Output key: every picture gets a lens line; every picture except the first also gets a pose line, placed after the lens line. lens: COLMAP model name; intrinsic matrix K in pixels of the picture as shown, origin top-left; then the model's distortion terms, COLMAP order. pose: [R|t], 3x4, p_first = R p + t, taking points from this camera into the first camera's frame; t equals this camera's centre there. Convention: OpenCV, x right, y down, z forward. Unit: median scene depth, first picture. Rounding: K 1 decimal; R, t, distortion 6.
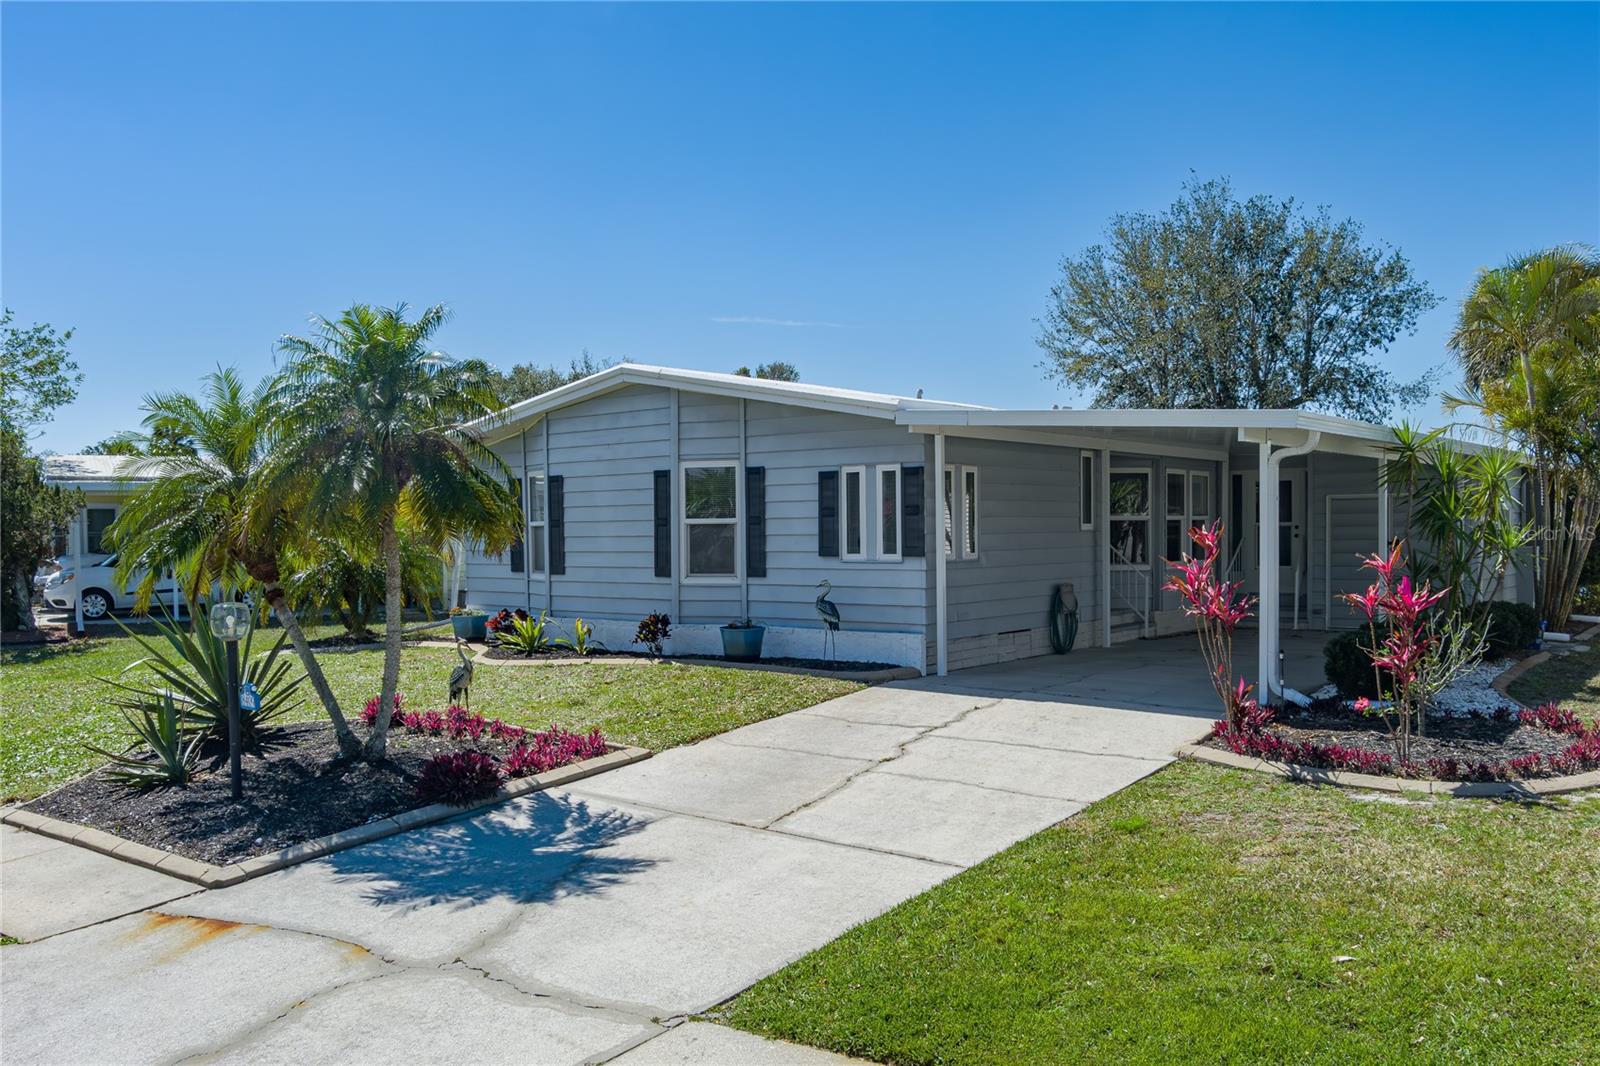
lens RADIAL K [[1308.3, 0, 800.0], [0, 1308.3, 533.0], [0, 0, 1]] dist [-0.070587, 0.000801]
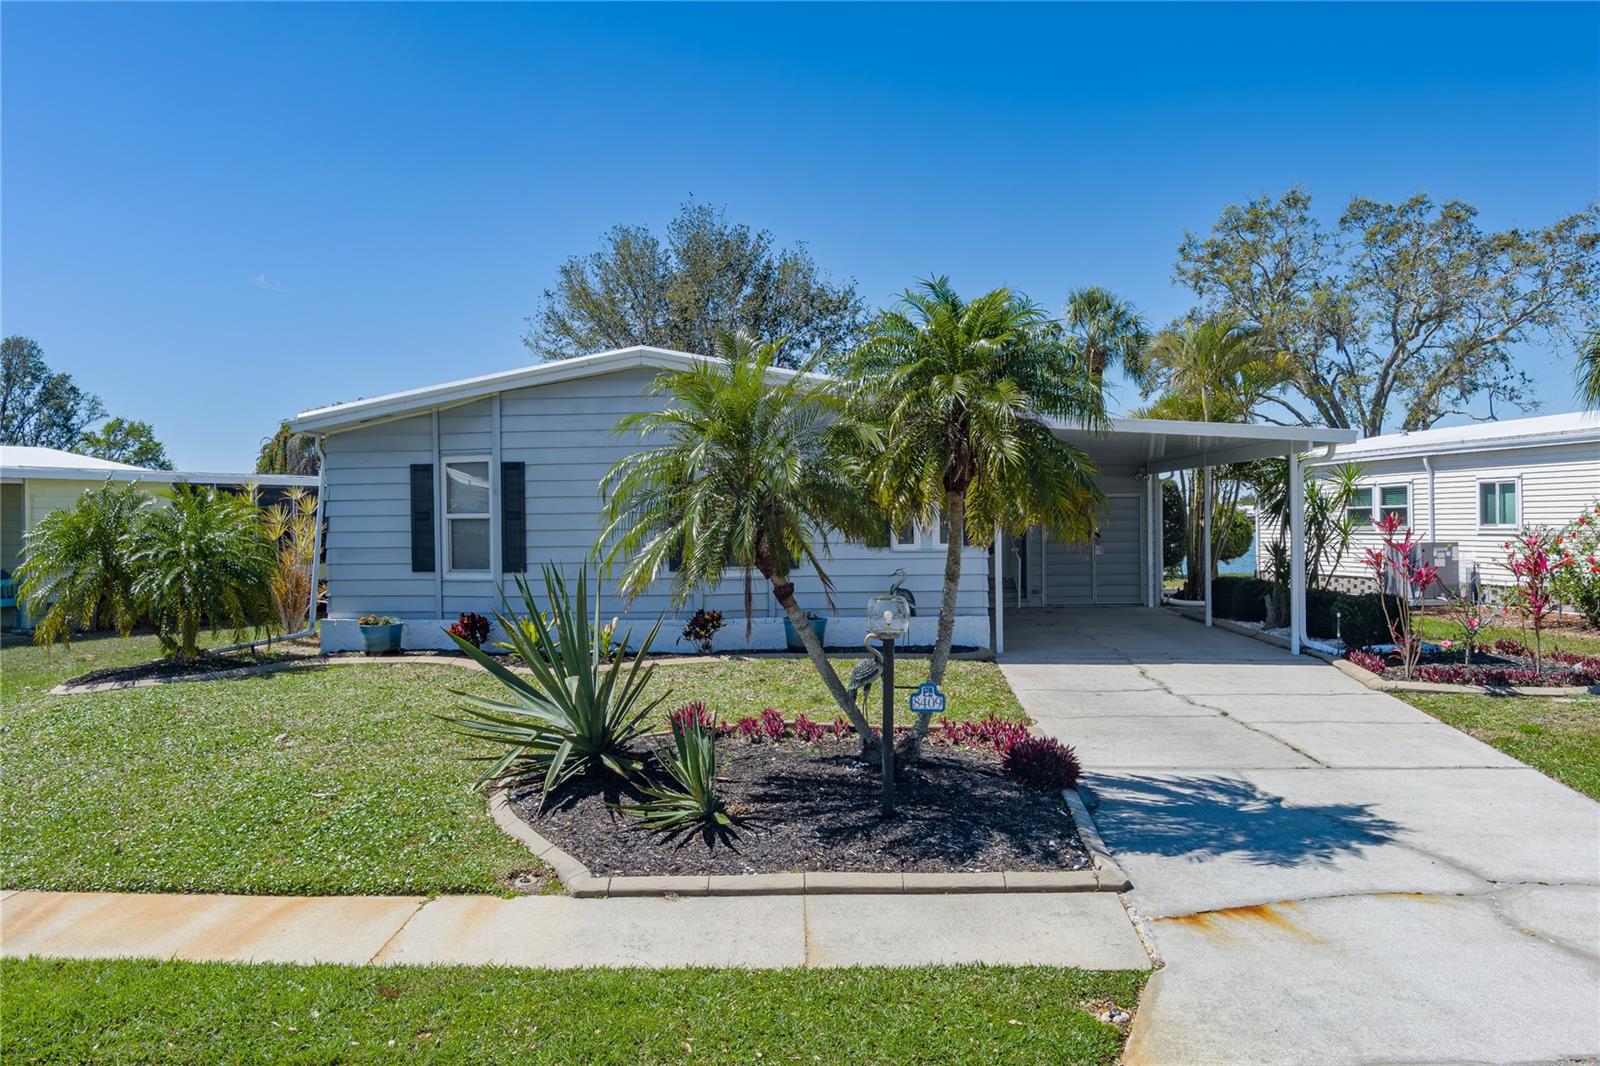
lens RADIAL K [[1308.3, 0, 800.0], [0, 1308.3, 533.0], [0, 0, 1]] dist [-0.070587, 0.000801]
pose [[0.819622, -0.005995, 0.572874, -0.808231], [0.006879, 0.999976, 0.000623, 0.007870], [-0.572864, 0.003430, 0.819643, 0.238210]]
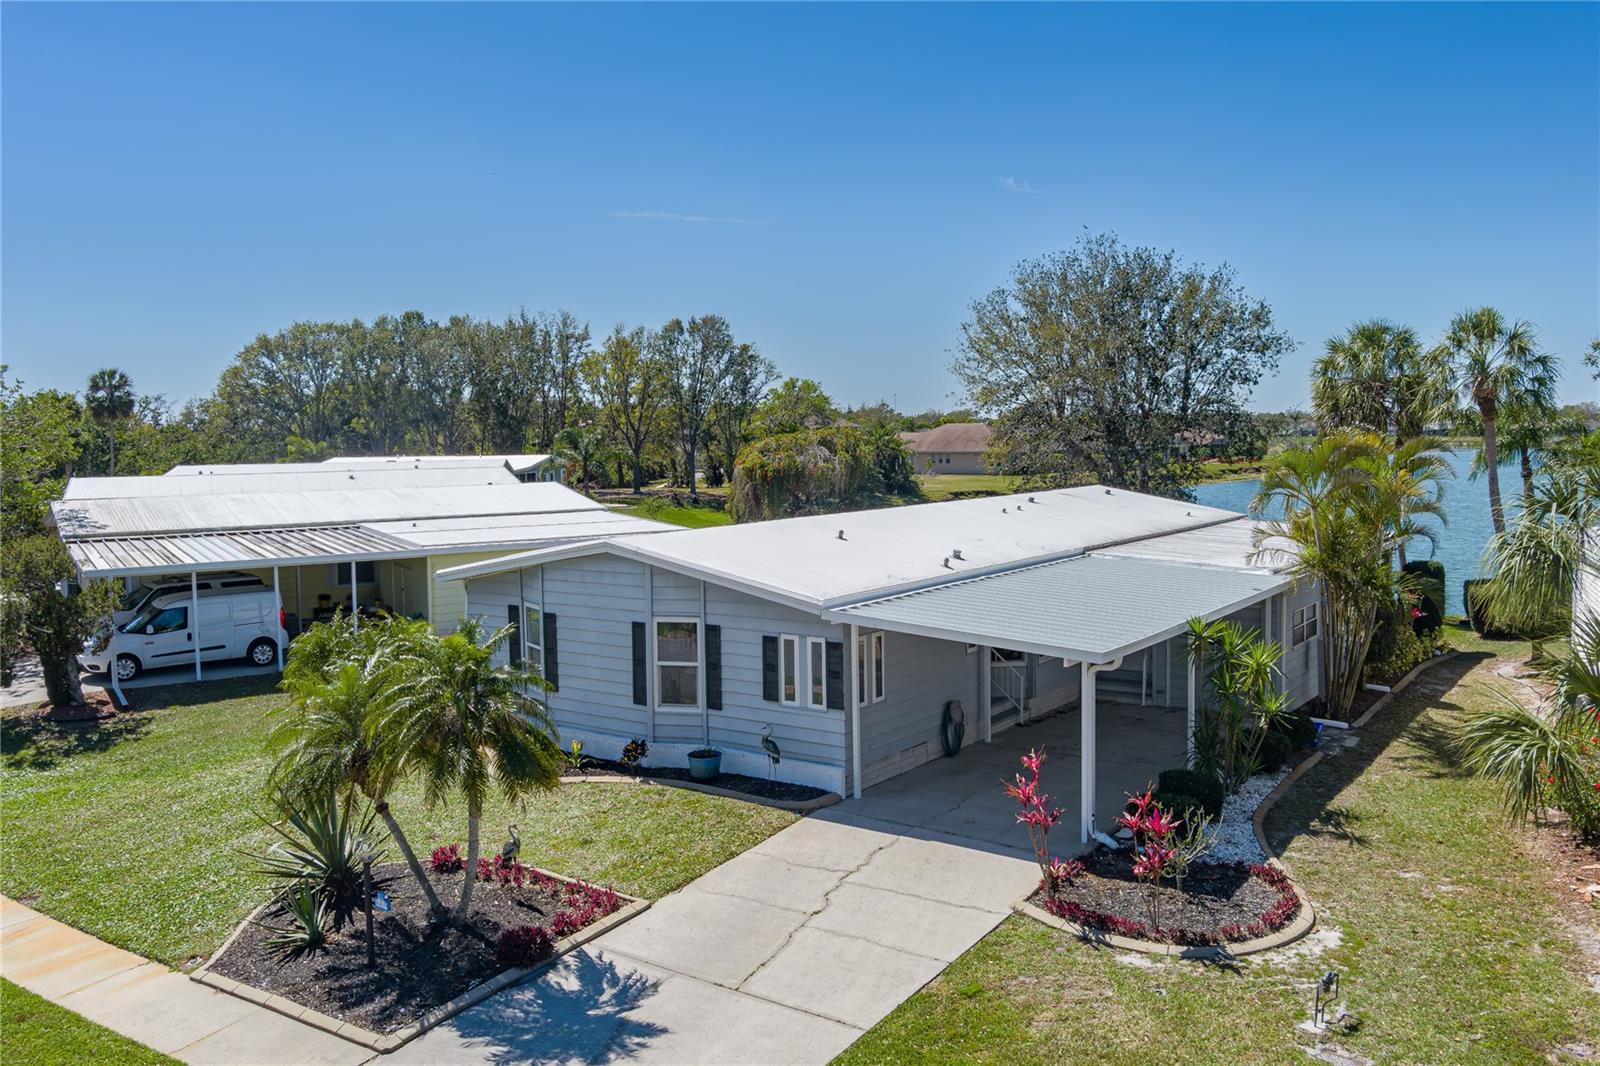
lens RADIAL K [[1299.7, 0, 815.3], [0, 1299.7, 466.1], [0, 0, 1]] dist [-0.066609, 0.000454]
pose [[0.997790, -0.006496, 0.066132, -0.022910], [0.005403, 0.999846, 0.016700, -0.306190], [-0.066230, -0.016305, 0.997671, -0.373223]]
